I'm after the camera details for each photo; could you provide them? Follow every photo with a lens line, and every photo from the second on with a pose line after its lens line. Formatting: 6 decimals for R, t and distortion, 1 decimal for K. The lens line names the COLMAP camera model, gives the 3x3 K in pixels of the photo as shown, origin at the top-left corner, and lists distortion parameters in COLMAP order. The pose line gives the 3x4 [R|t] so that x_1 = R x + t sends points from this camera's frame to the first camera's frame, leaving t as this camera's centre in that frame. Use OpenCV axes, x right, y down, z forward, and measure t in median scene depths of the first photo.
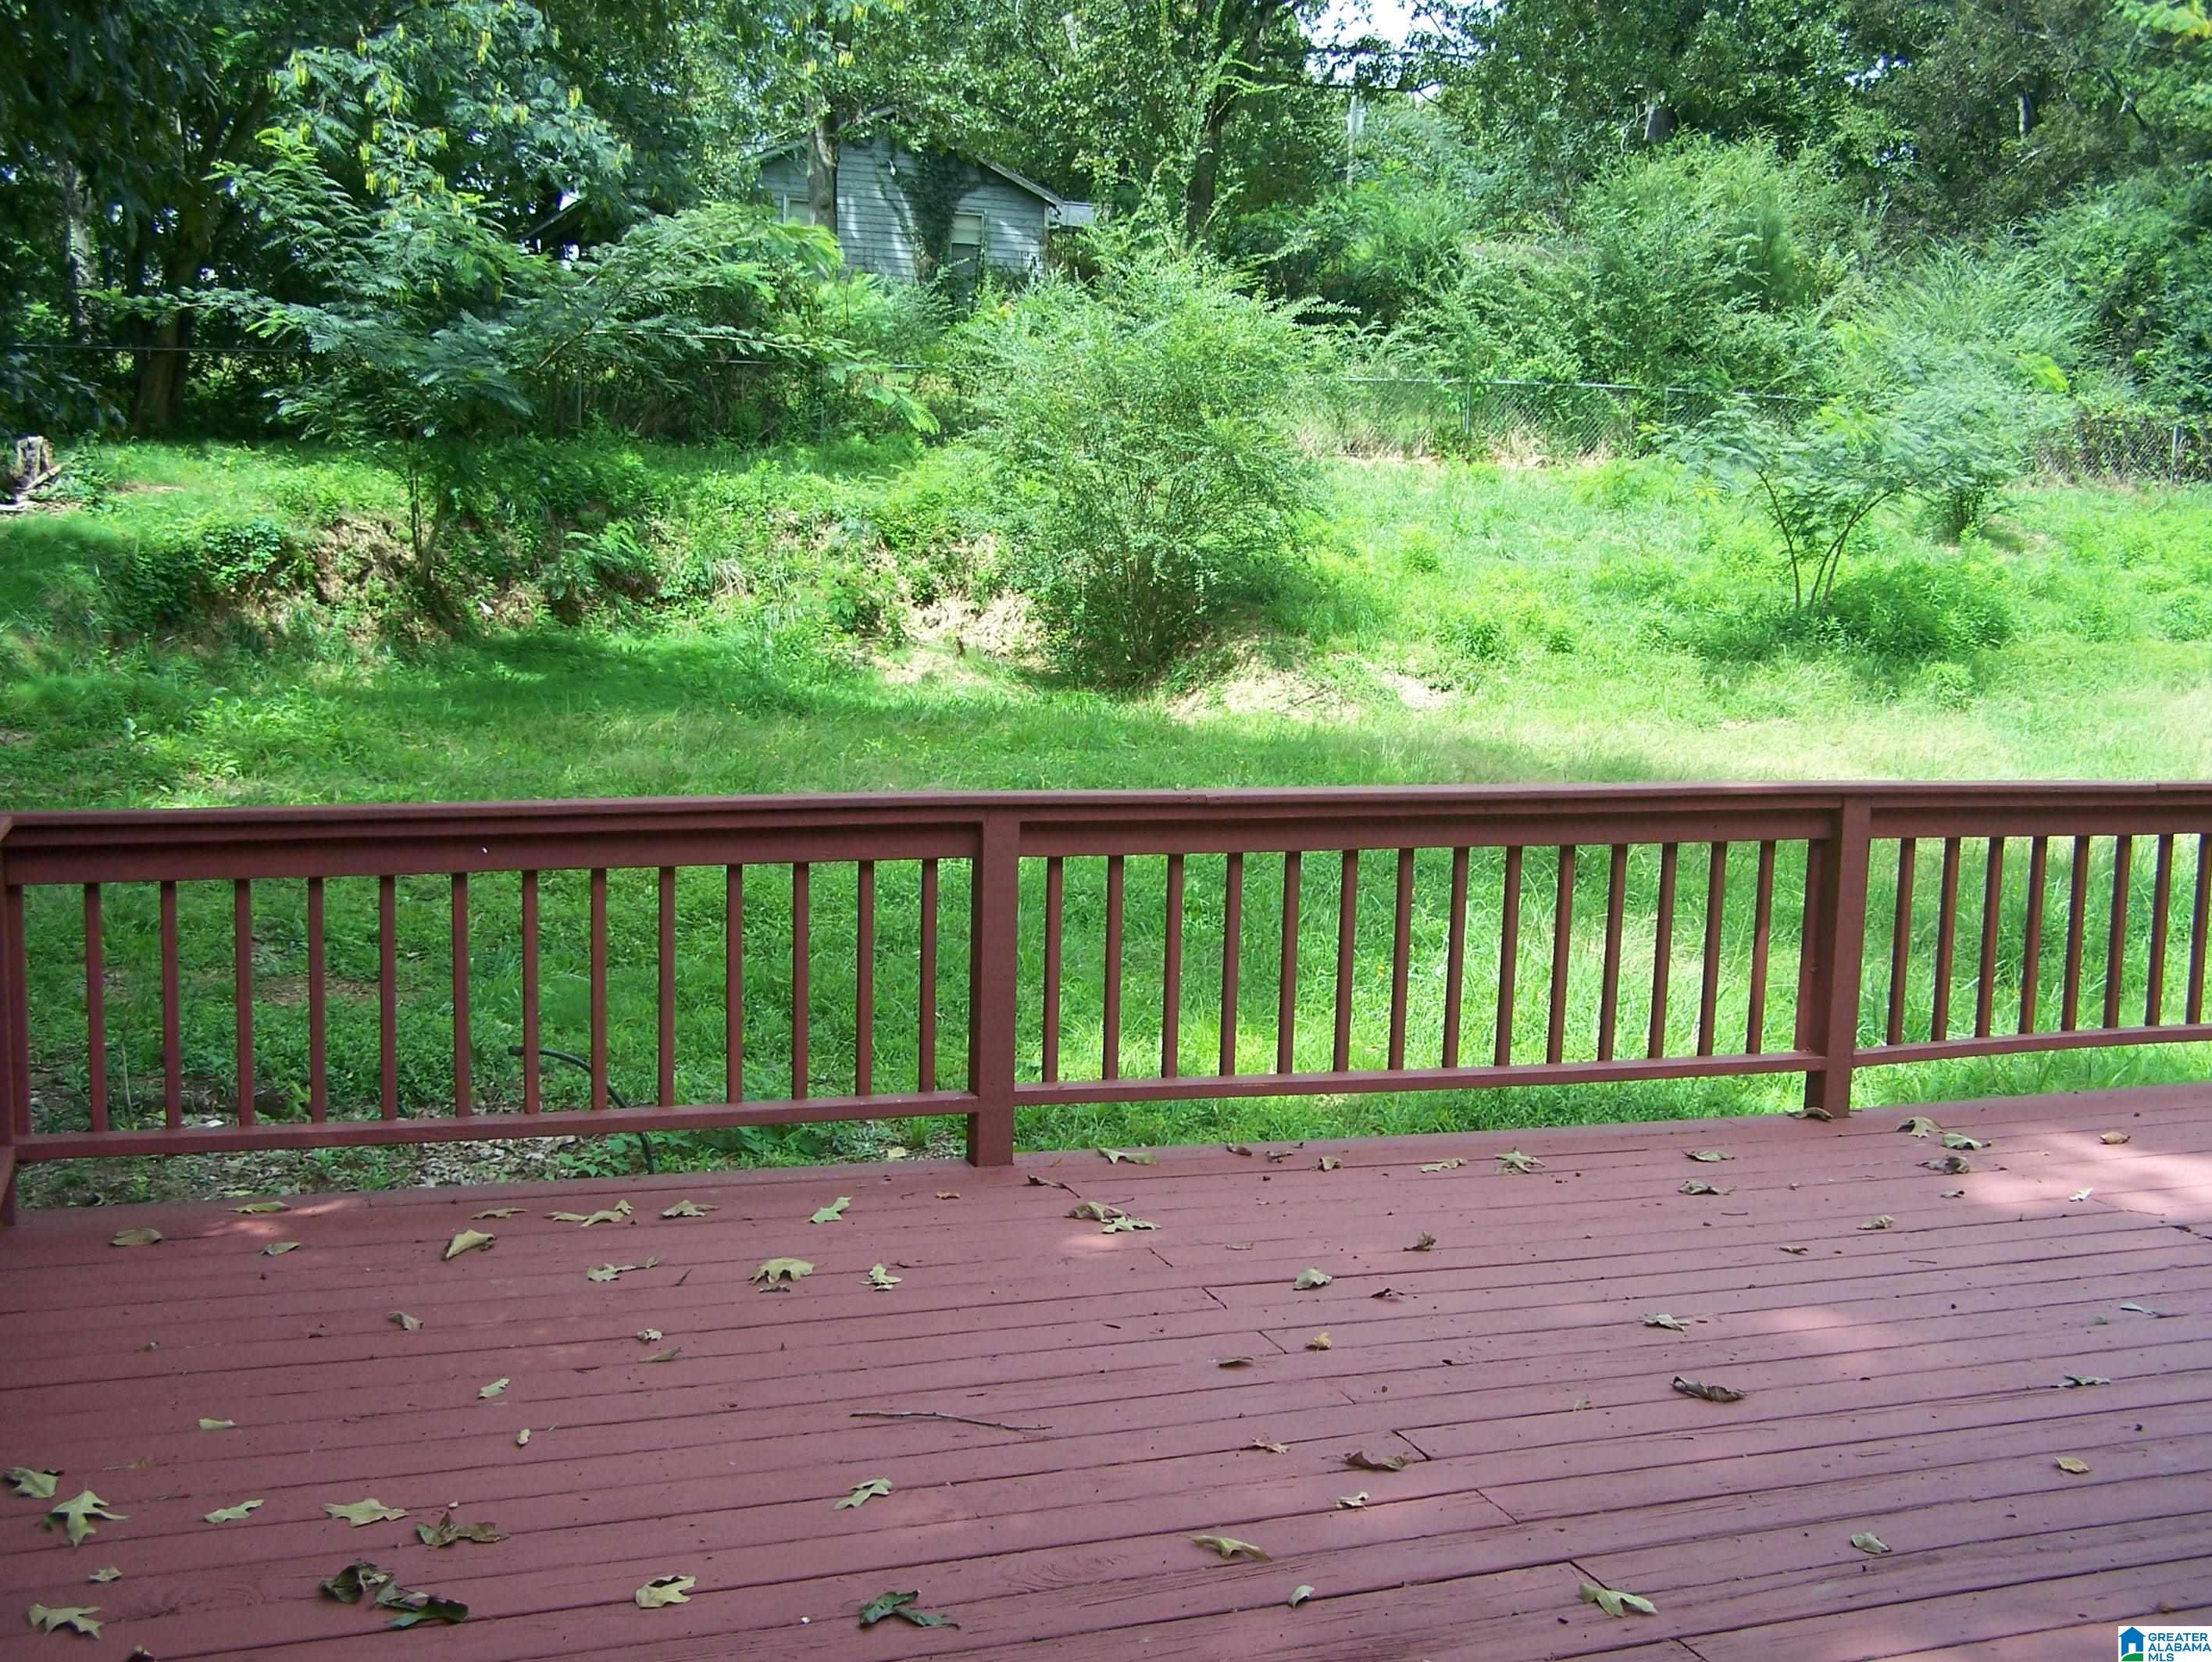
lens RADIAL K [[2563.0, 0, 1126.8], [0, 2563.0, 843.5], [0, 0, 1]] dist [-0.070641, 0.000000]
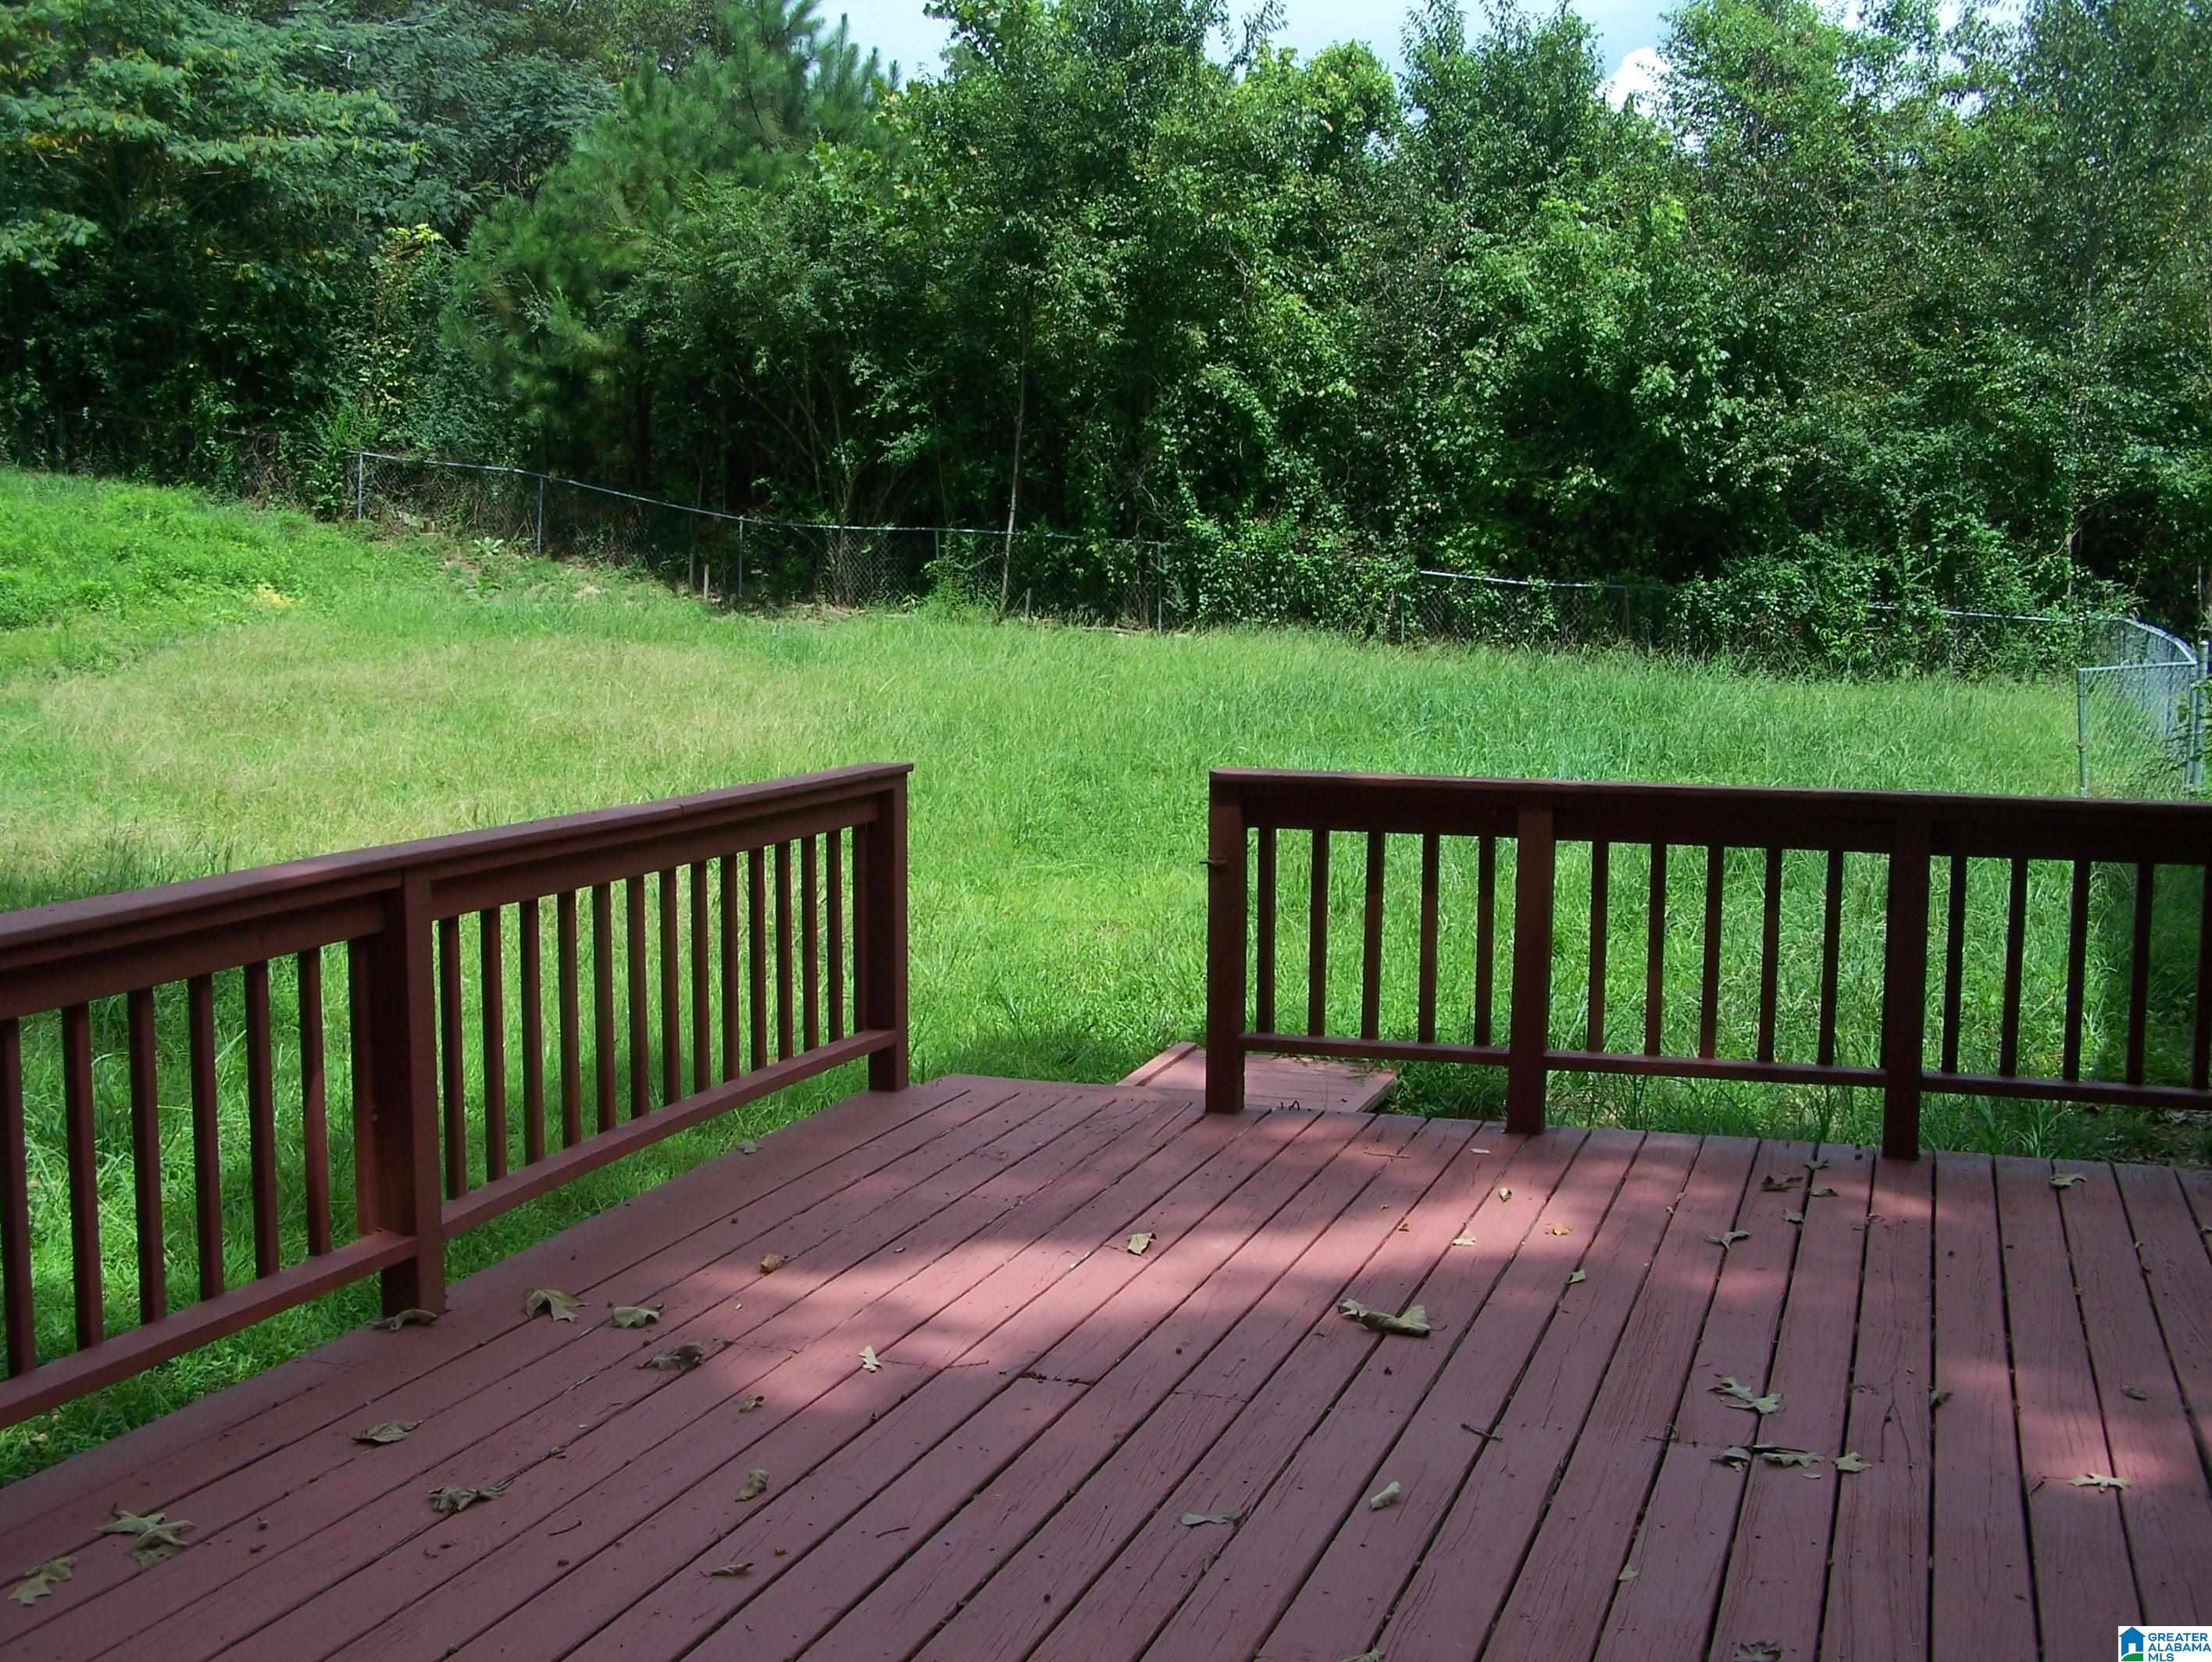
lens RADIAL K [[2563.0, 0, 1091.2], [0, 2563.0, 816.0], [0, 0, 1]] dist [-0.070641, 0.000000]
pose [[0.645909, -0.102642, 0.756483, -0.125328], [0.104823, 0.993459, 0.045294, -0.044428], [-0.756183, 0.050041, 0.652444, 0.376274]]
